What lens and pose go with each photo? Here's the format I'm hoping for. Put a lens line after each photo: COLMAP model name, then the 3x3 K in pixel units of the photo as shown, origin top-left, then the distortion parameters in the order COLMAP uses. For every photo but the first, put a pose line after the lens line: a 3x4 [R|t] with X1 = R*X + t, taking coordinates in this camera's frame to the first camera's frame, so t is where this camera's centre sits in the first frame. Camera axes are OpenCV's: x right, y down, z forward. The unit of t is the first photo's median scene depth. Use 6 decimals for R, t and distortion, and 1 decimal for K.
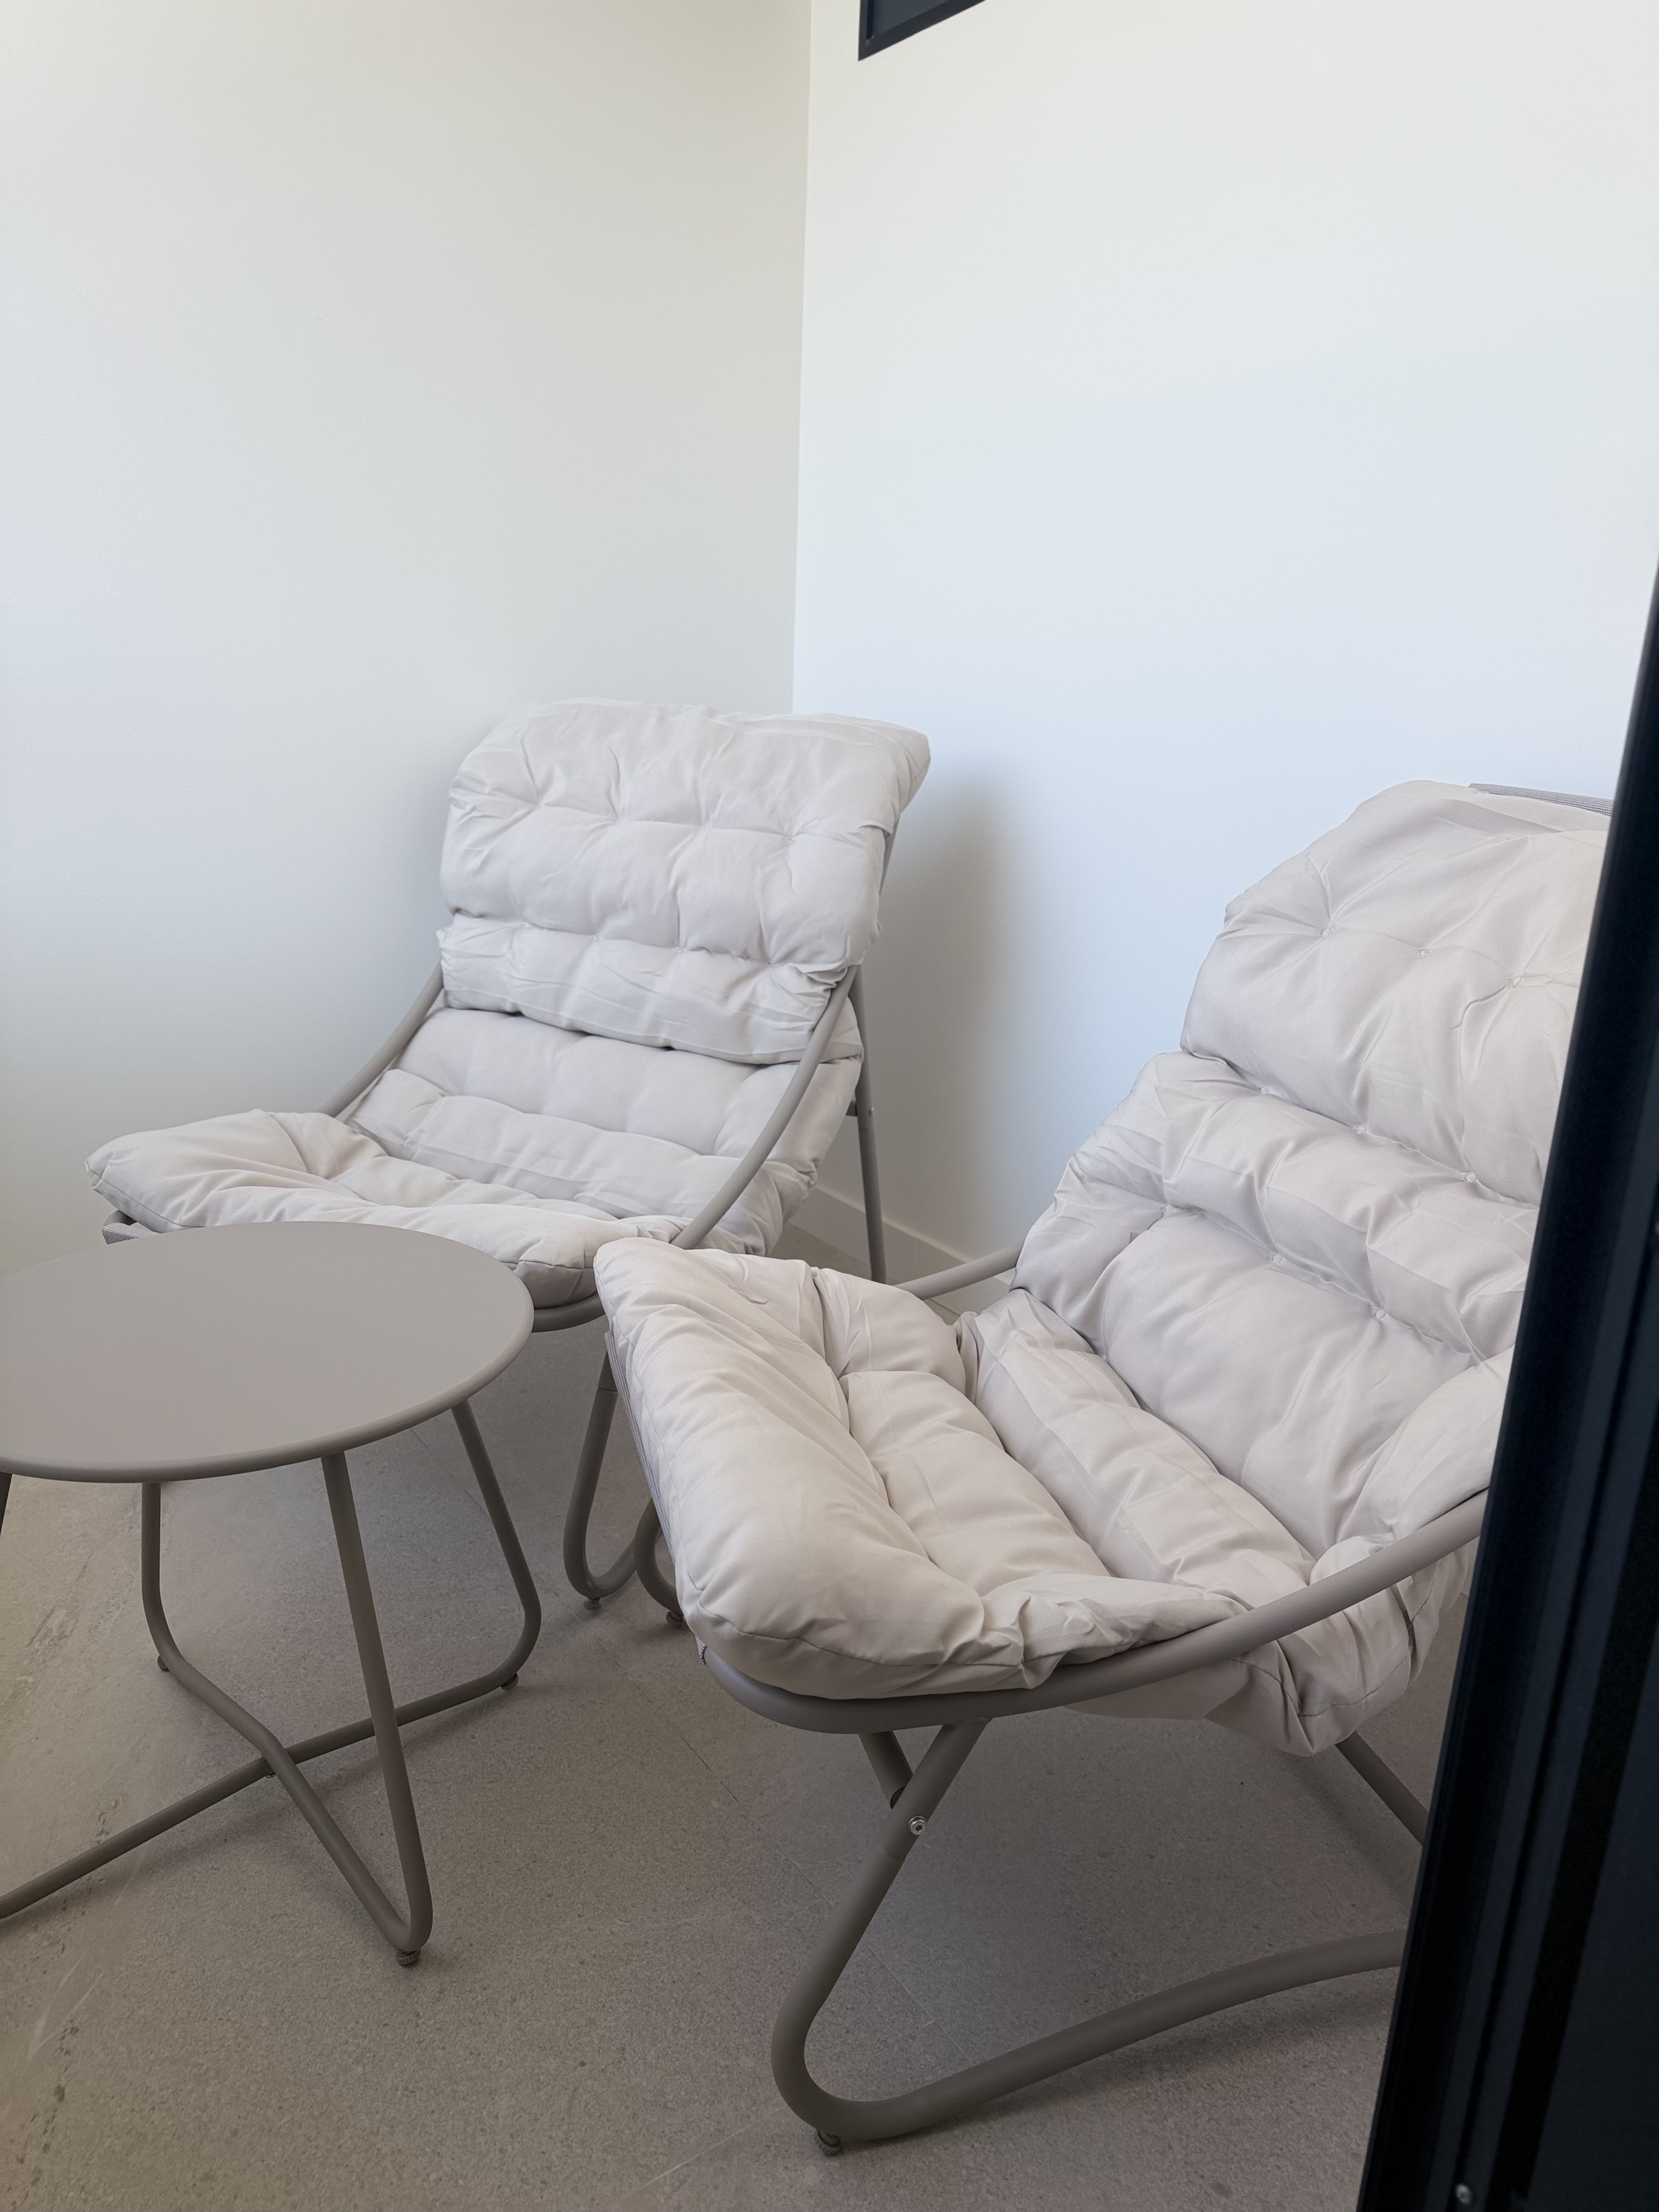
lens RADIAL K [[1572.2, 0, 822.2], [0, 1572.2, 1096.1], [0, 0, 1]] dist [0.067001, -0.040034]
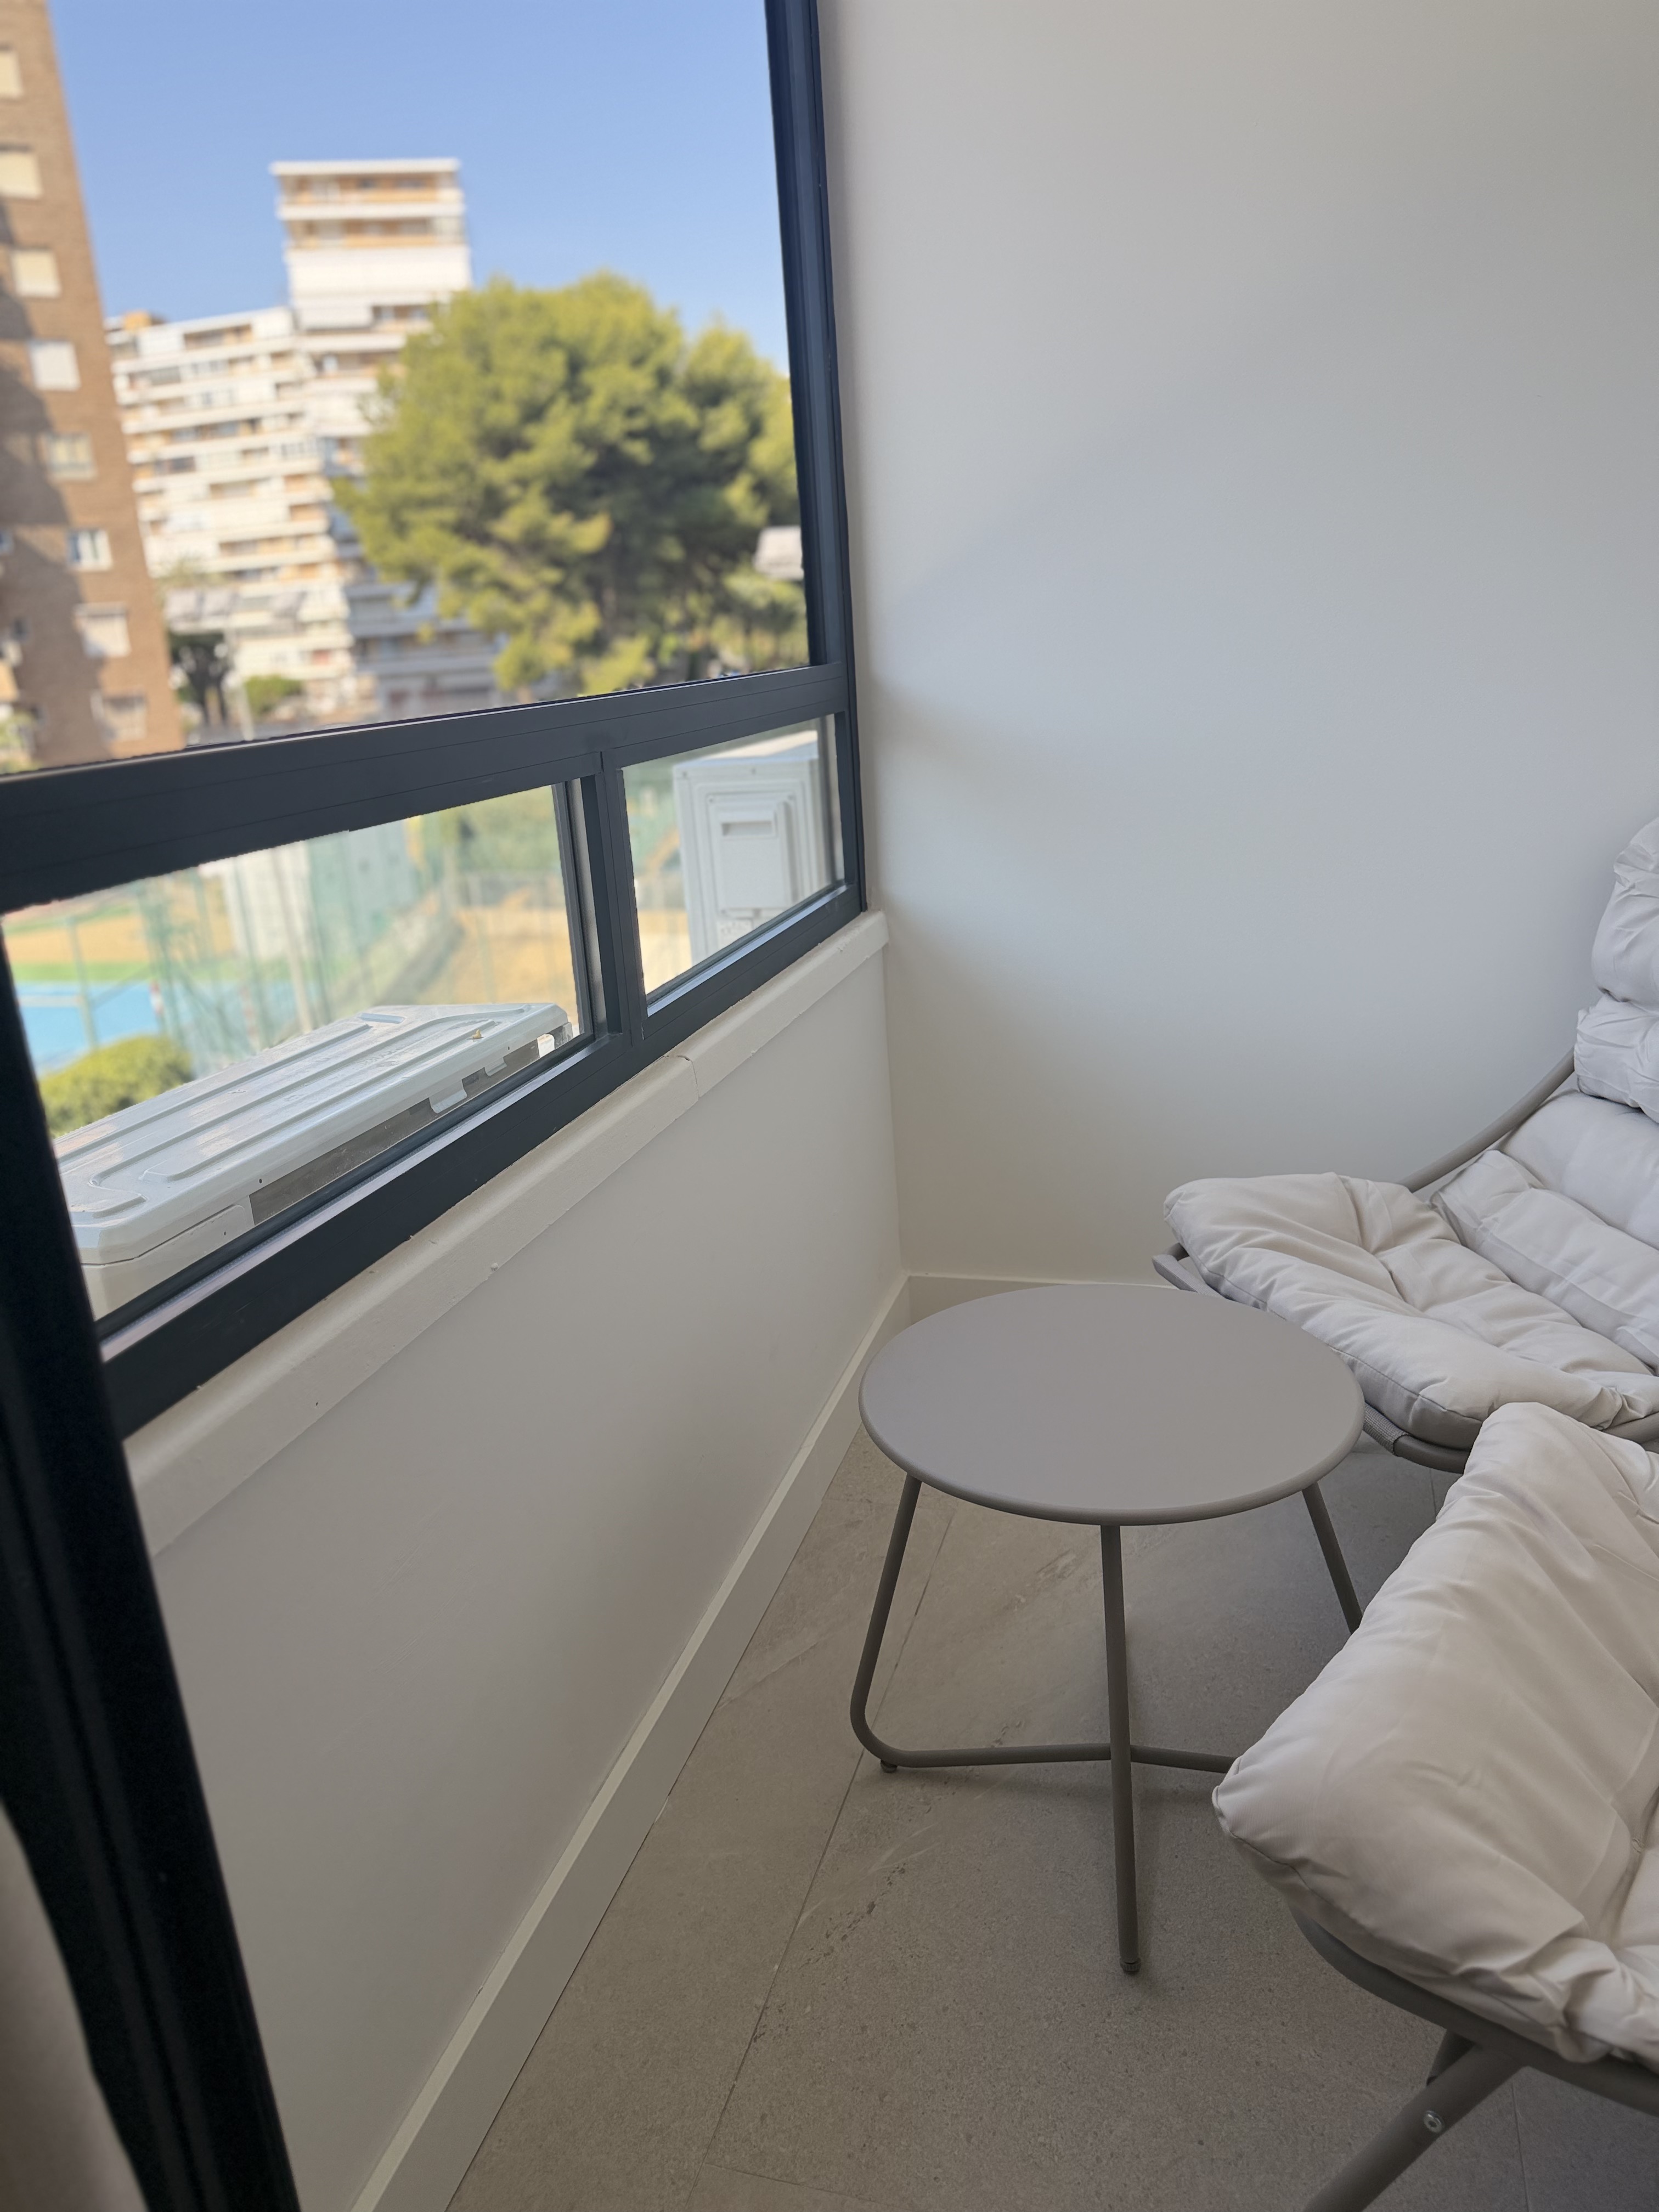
lens RADIAL K [[1572.2, 0, 818.0], [0, 1572.2, 1111.9], [0, 0, 1]] dist [0.067001, -0.040034]
pose [[0.647235, 0.152210, -0.746940, 0.232366], [-0.124023, 0.987833, 0.093831, -0.097077], [0.752133, 0.031907, 0.658238, 0.031589]]
